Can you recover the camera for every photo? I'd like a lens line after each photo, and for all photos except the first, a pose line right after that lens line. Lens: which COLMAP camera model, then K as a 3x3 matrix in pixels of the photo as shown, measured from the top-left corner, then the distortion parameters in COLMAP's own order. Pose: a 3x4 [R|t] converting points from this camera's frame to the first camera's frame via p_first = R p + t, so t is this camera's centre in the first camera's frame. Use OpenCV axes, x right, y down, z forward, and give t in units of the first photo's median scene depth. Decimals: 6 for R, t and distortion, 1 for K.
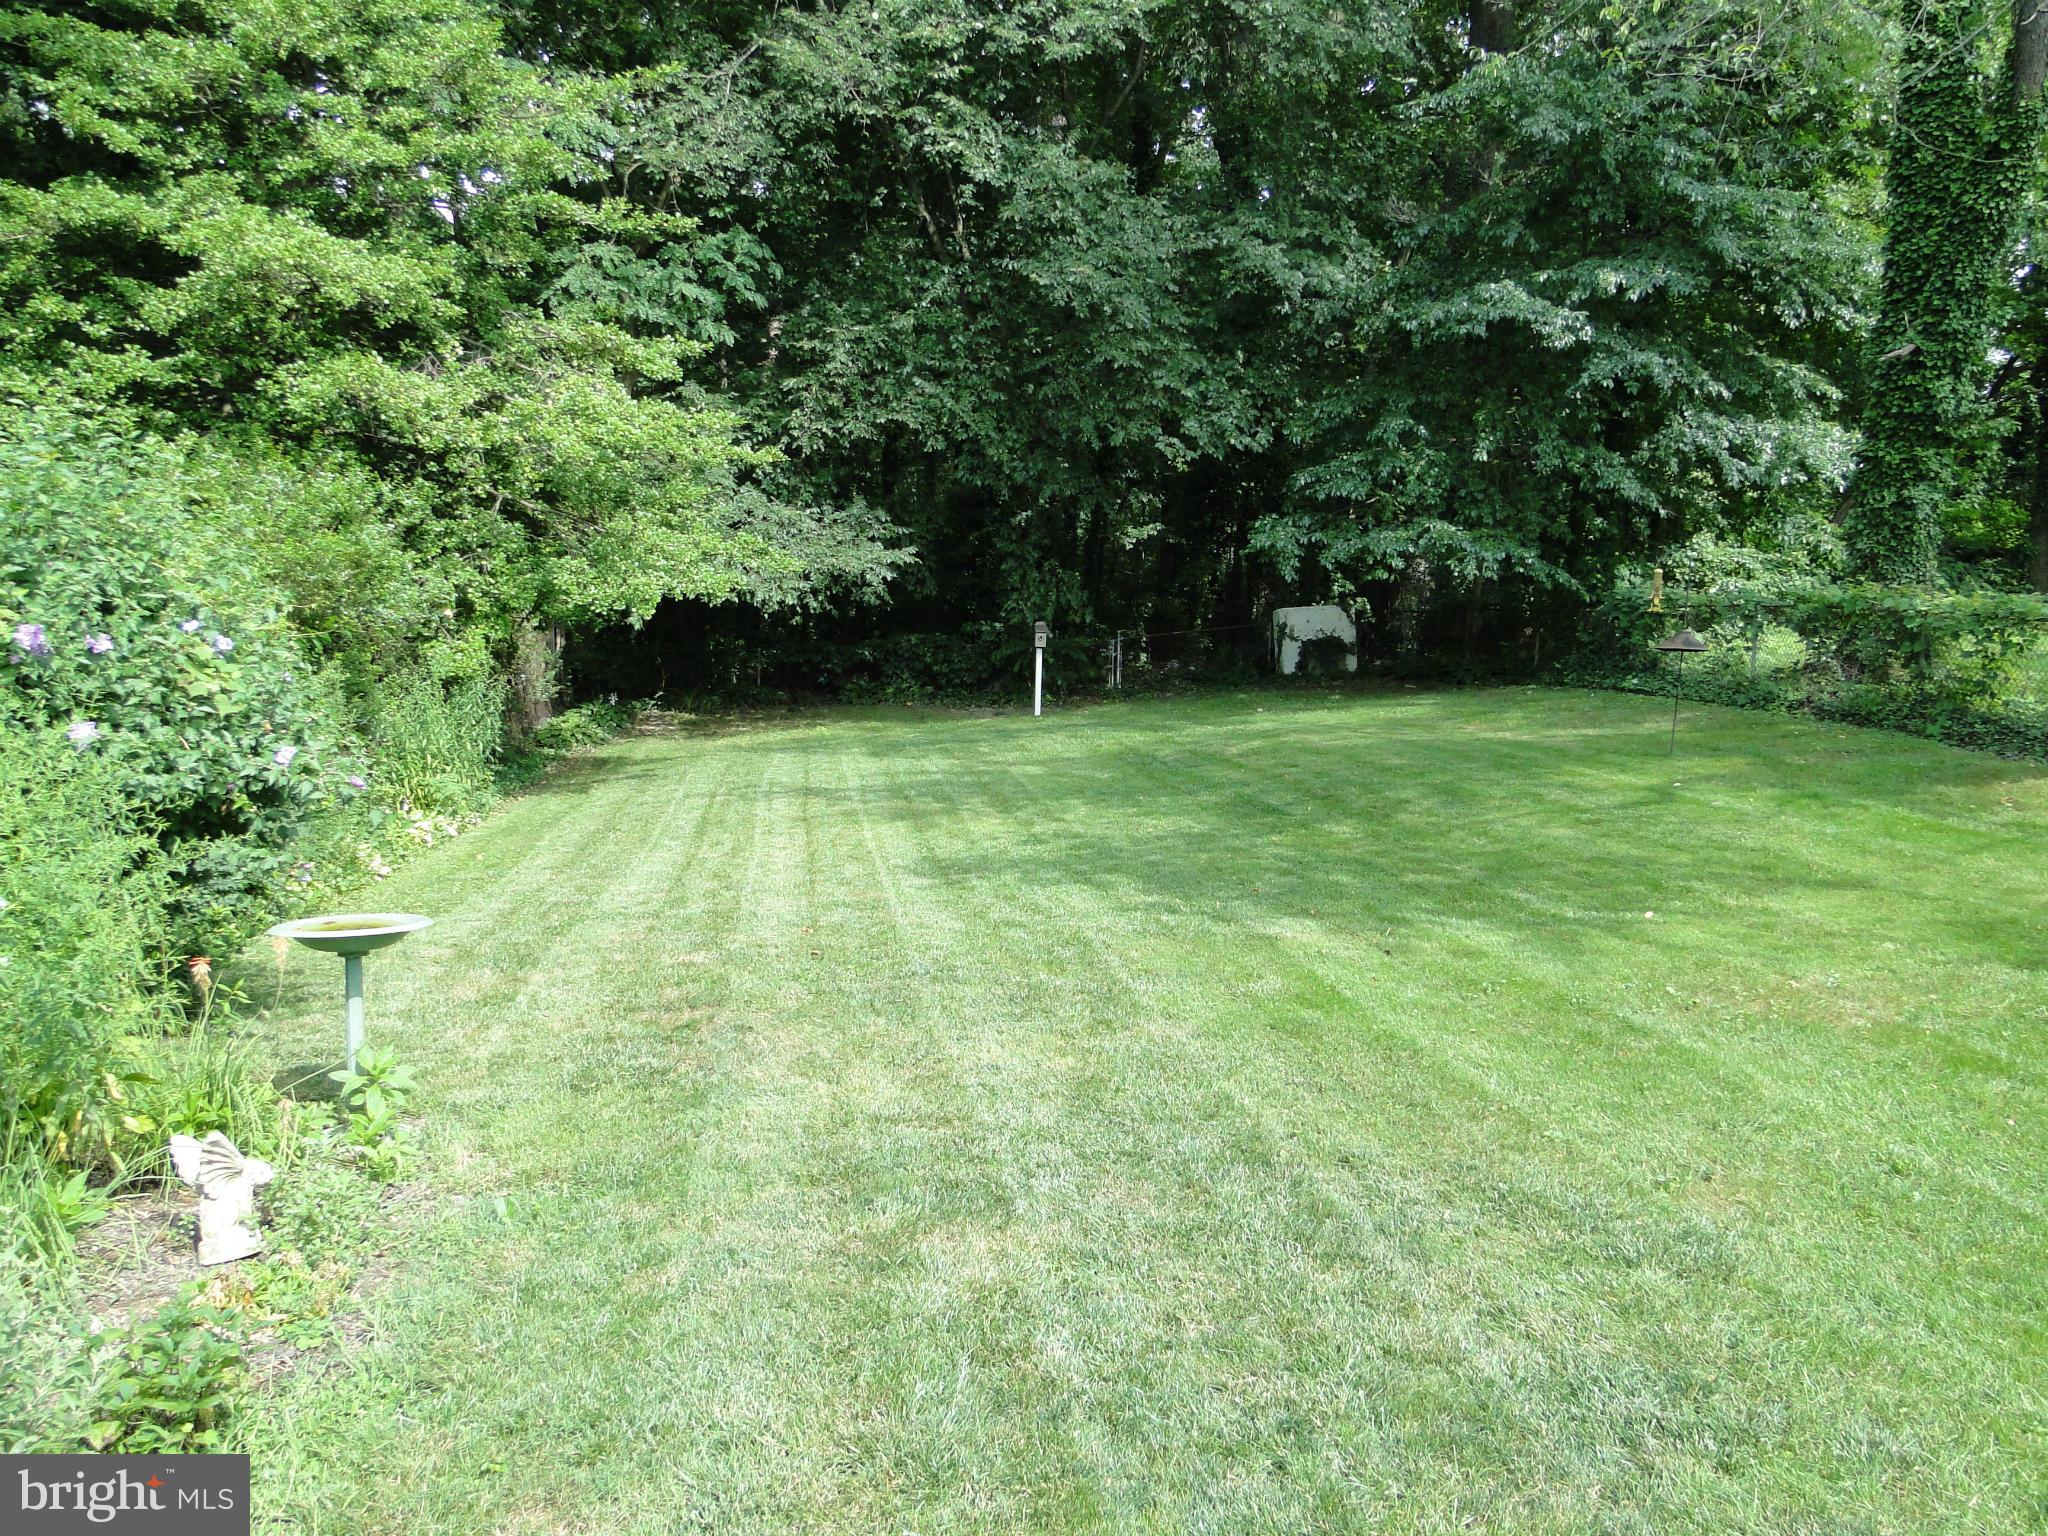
lens RADIAL K [[1675.7, 0, 1024.0], [0, 1675.7, 768.0], [0, 0, 1]] dist [0.002837, -0.009899]
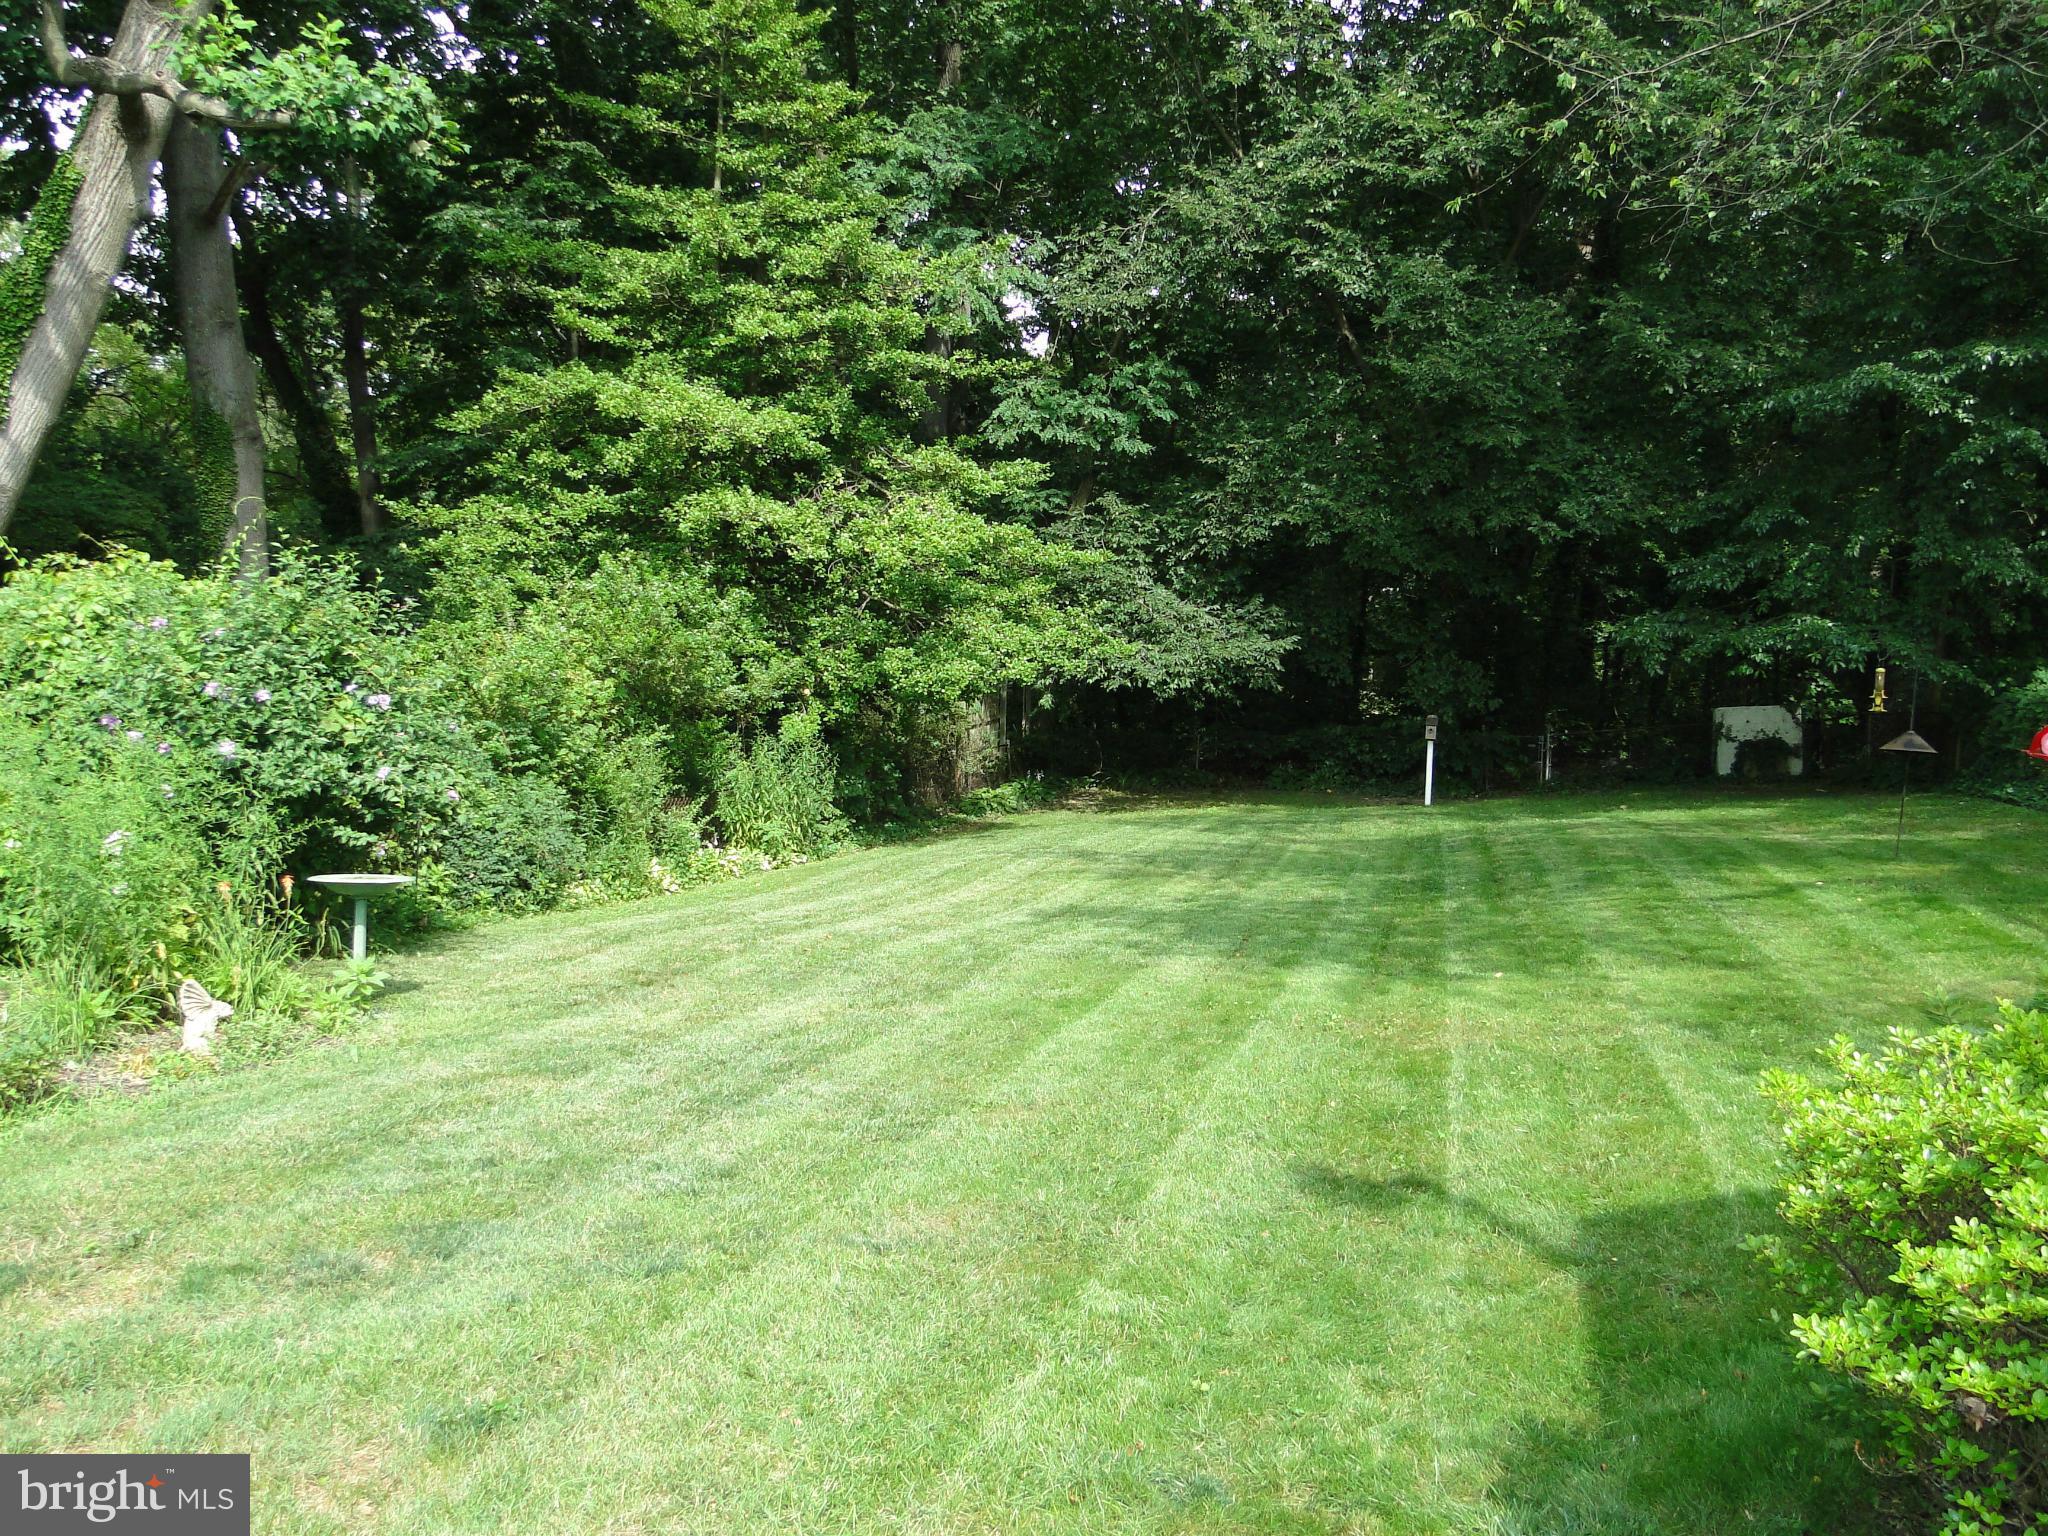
lens RADIAL K [[1685.3, 0, 1025.3], [0, 1685.3, 758.6], [0, 0, 1]] dist [-0.003515, -0.009089]
pose [[0.925227, 0.031822, -0.378077, 0.196756], [-0.055196, 0.997165, -0.051147, 0.007375], [0.375377, 0.068191, 0.924360, -0.056227]]
